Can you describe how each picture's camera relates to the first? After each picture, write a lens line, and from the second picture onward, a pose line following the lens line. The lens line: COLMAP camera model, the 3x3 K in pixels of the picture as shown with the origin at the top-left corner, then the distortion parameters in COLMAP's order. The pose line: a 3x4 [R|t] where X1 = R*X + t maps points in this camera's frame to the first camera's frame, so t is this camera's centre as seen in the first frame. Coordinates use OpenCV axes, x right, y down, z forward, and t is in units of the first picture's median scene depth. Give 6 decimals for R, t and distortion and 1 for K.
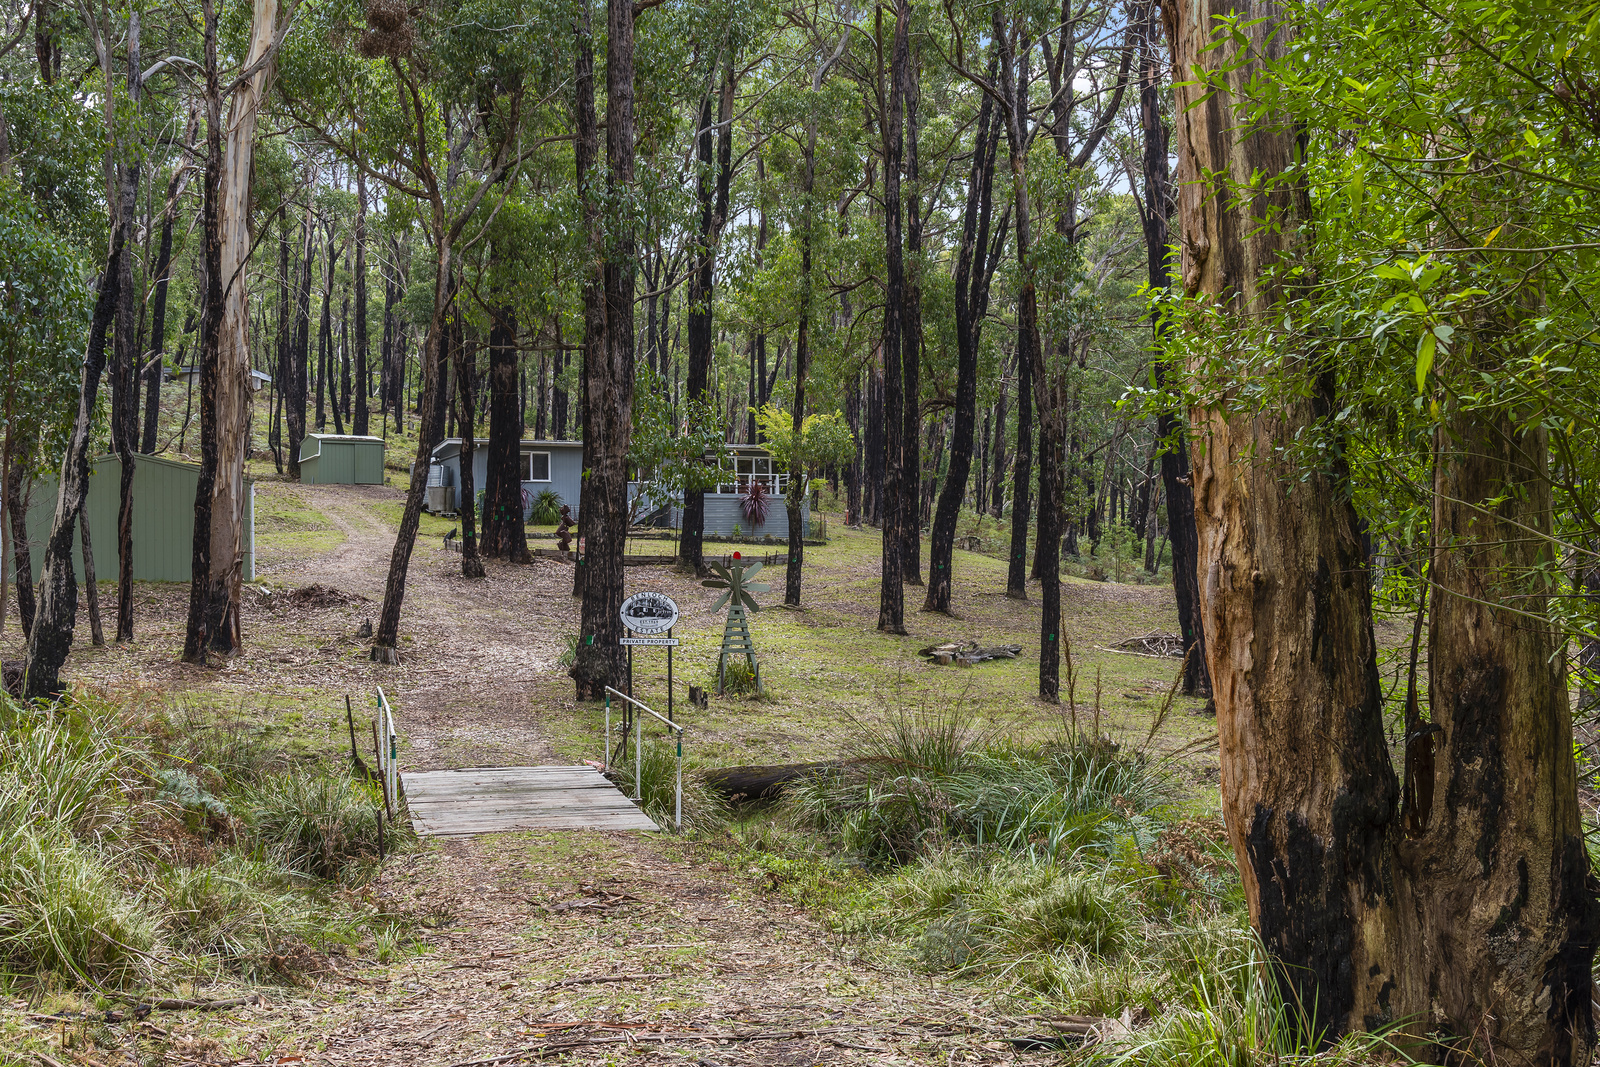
lens RADIAL K [[1679.5, 0, 803.9], [0, 1679.5, 540.6], [0, 0, 1]] dist [0.024116, 0.001437]
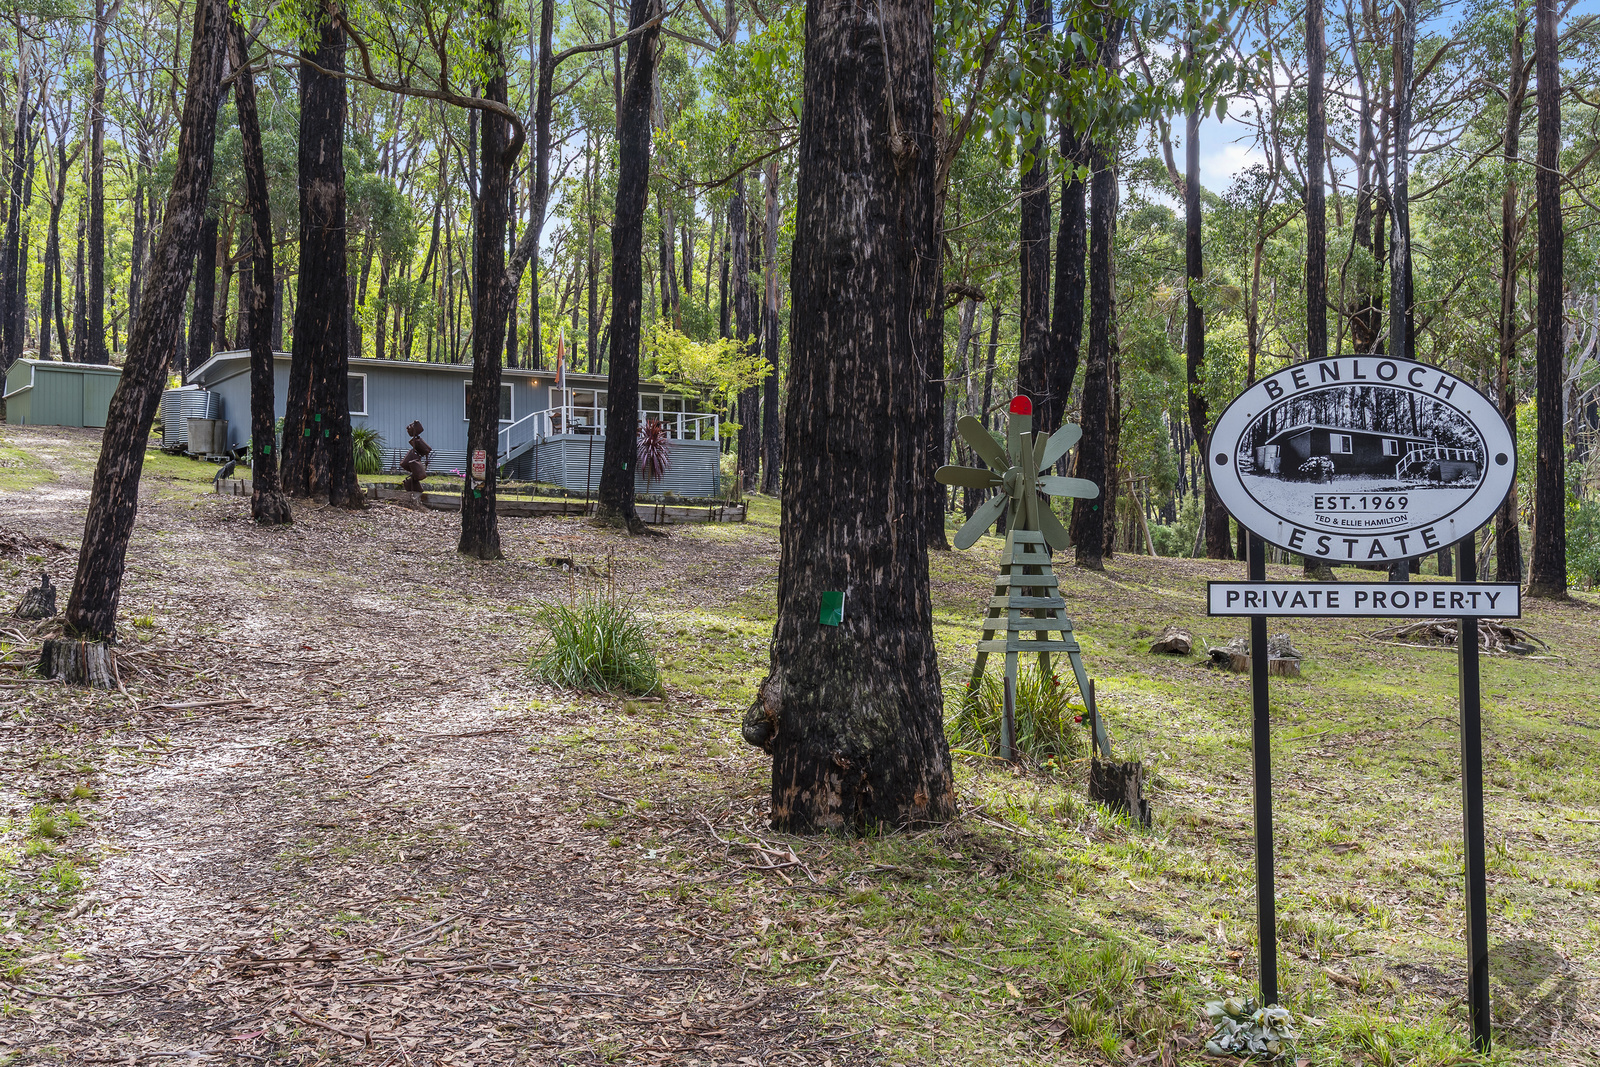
lens RADIAL K [[1627.0, 0, 833.8], [0, 1627.0, 527.3], [0, 0, 1]] dist [0.038479, -0.053925]
pose [[0.987331, 0.006949, 0.158522, -0.114232], [-0.005600, 0.999944, -0.008956, 0.032720], [-0.158575, 0.007955, 0.987315, 0.497888]]
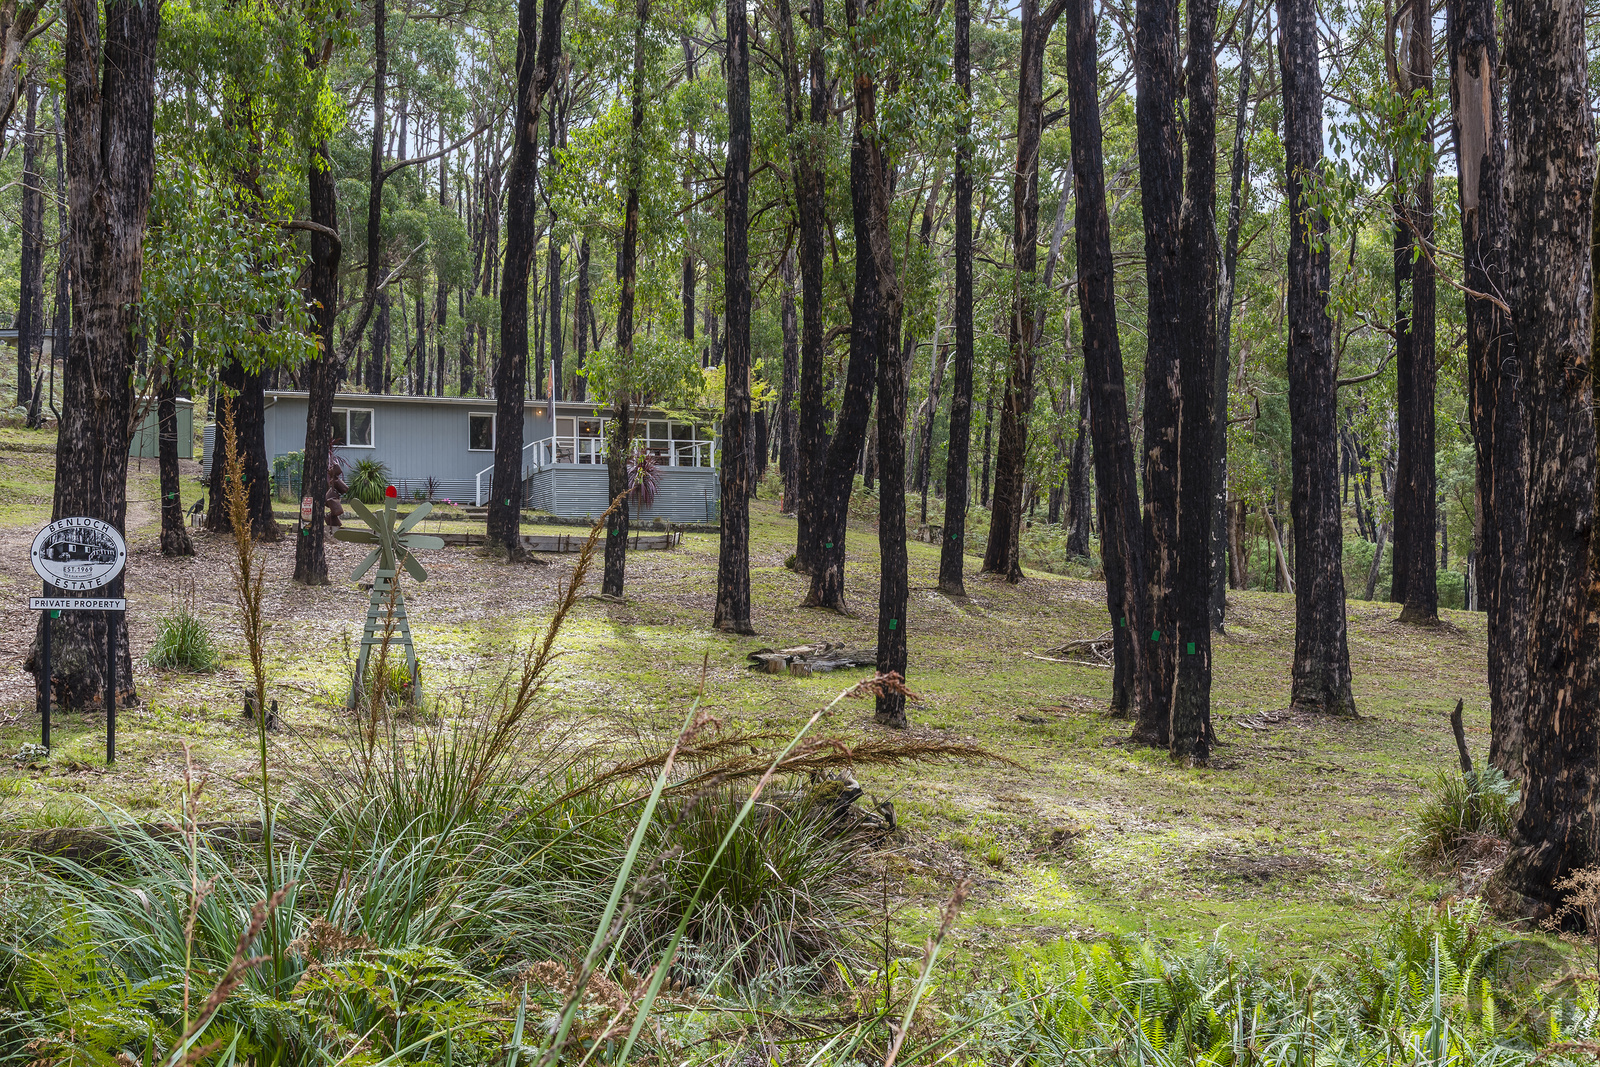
lens RADIAL K [[1941.9, 0, 796.6], [0, 1941.9, 546.8], [0, 0, 1]] dist [0.018134, -0.076650]
pose [[0.999889, 0.004825, -0.014128, 0.098581], [-0.004916, 0.999967, -0.006407, 0.026770], [0.014096, 0.006476, 0.999880, 0.209726]]
